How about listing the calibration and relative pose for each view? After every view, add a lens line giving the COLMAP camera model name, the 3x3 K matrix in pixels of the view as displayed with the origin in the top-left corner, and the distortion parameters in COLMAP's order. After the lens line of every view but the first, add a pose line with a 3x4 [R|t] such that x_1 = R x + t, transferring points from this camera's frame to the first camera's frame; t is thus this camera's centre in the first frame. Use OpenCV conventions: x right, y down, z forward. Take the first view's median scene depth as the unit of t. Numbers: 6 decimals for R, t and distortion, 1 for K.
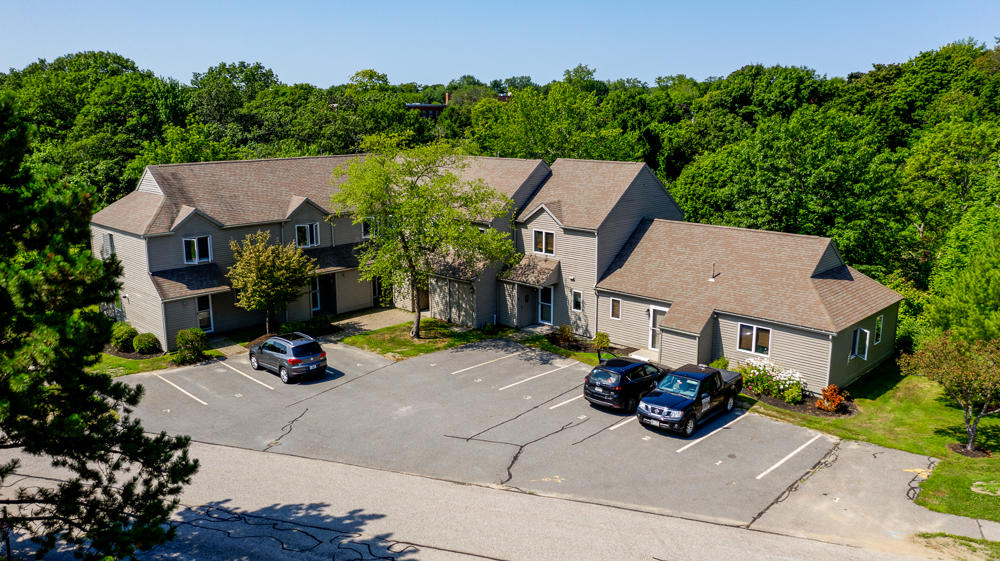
lens RADIAL K [[780.9, 0, 500.0], [0, 780.9, 280.5], [0, 0, 1]] dist [-0.036255, 0.009484]
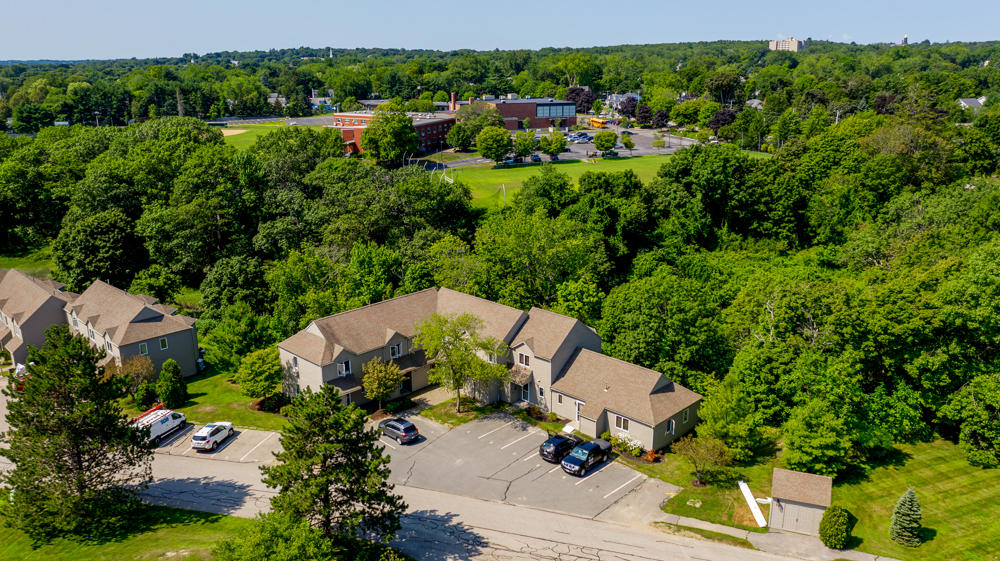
lens RADIAL K [[780.9, 0, 500.0], [0, 780.9, 280.5], [0, 0, 1]] dist [-0.036255, 0.009484]
pose [[0.999990, -0.004067, -0.001648, 0.001098], [0.004170, 0.997680, 0.067957, -0.393287], [0.001367, -0.067963, 0.997687, -0.932193]]
